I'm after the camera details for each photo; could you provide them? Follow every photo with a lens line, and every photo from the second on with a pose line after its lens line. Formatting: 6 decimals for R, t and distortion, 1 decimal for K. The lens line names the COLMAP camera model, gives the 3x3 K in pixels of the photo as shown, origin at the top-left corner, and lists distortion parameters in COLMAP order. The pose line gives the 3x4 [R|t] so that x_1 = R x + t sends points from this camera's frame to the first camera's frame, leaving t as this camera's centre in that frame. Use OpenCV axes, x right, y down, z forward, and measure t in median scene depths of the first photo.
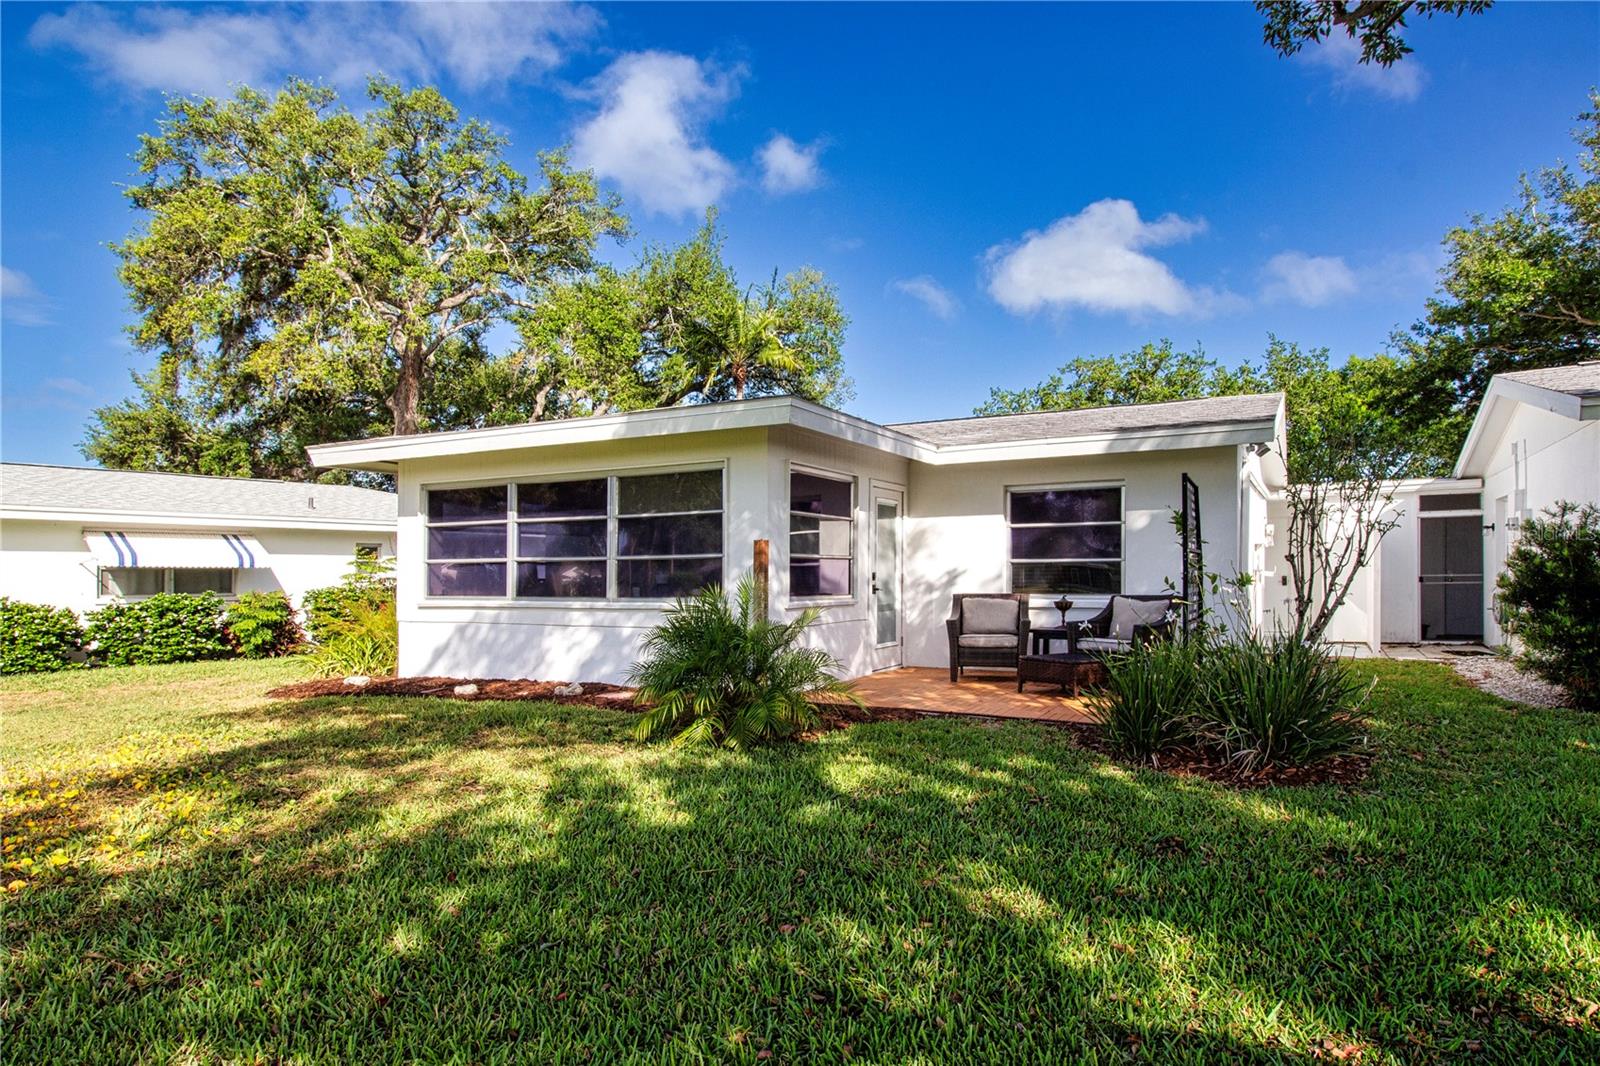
lens RADIAL K [[895.0, 0, 858.8], [0, 895.0, 470.3], [0, 0, 1]] dist [0.004925, -0.010190]
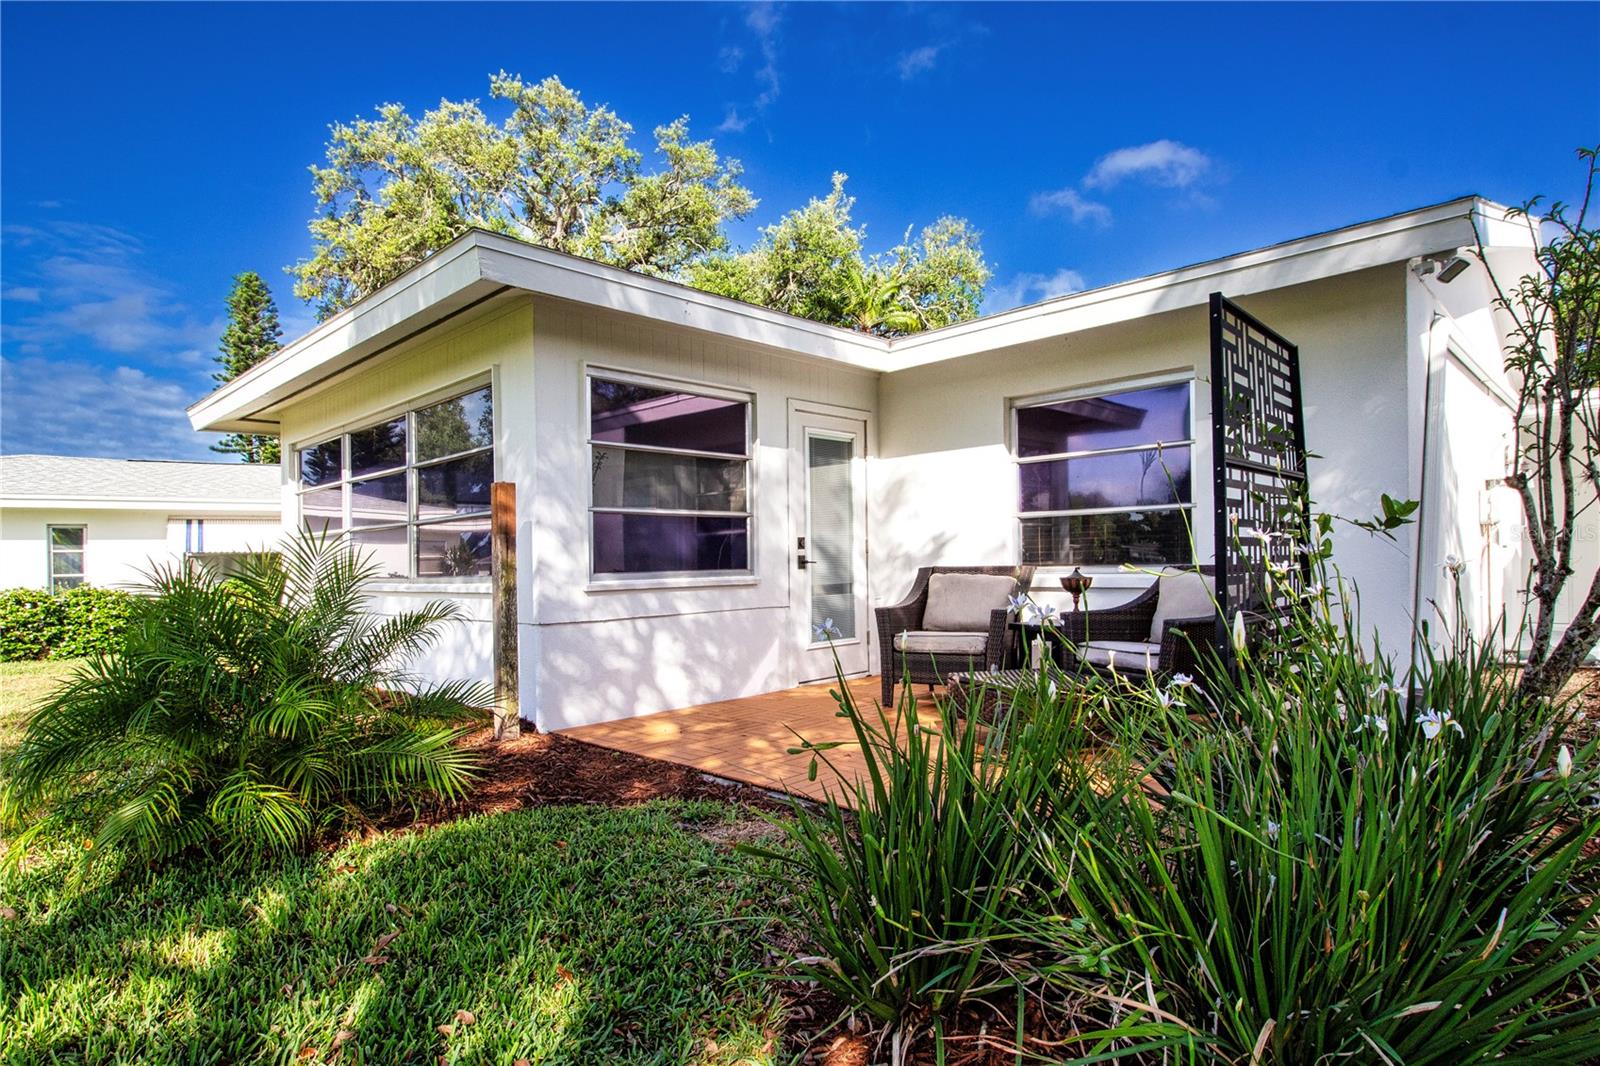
lens RADIAL K [[882.6, 0, 797.7], [0, 882.6, 566.7], [0, 0, 1]] dist [0.004116, -0.000044]
pose [[0.946964, -0.011516, -0.321134, 0.206152], [0.051351, 0.991938, 0.115854, 0.052617], [0.317211, -0.126200, 0.939921, 0.332565]]
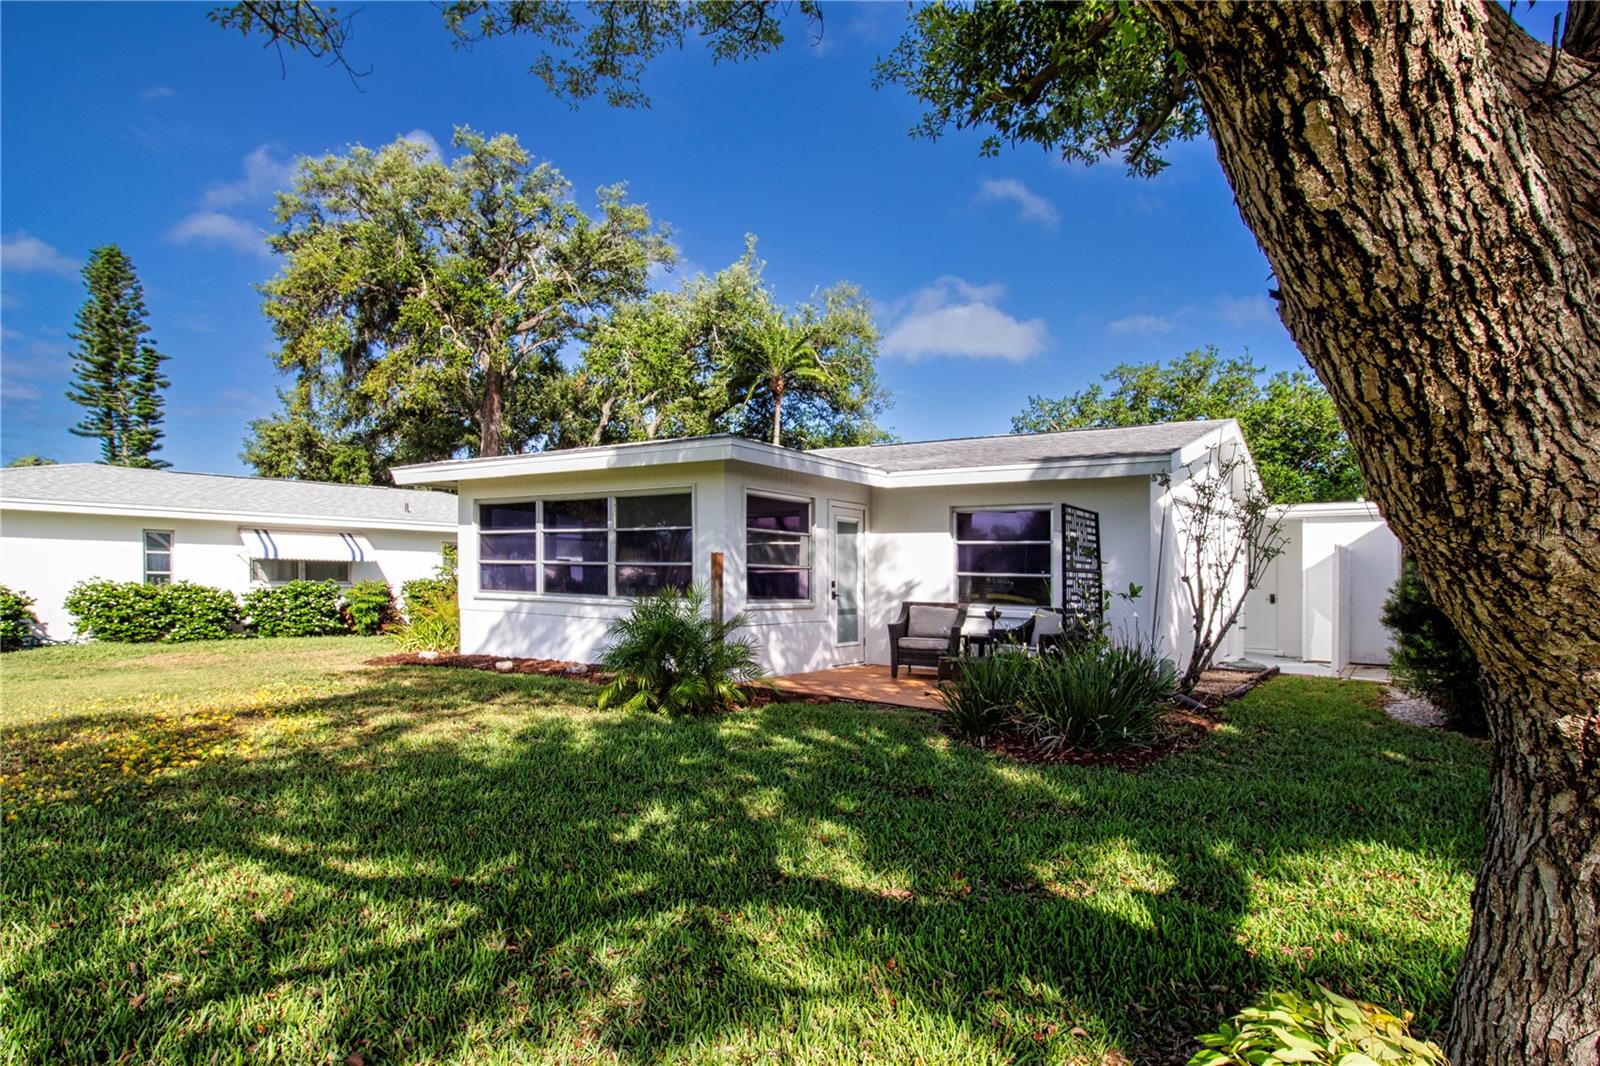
lens RADIAL K [[918.5, 0, 764.4], [0, 918.5, 503.4], [0, 0, 1]] dist [-0.002302, -0.000598]
pose [[0.980034, 0.010982, -0.198525, 0.149487], [-0.003332, 0.999240, 0.038827, -0.028288], [0.198801, -0.037390, 0.979326, -0.155560]]
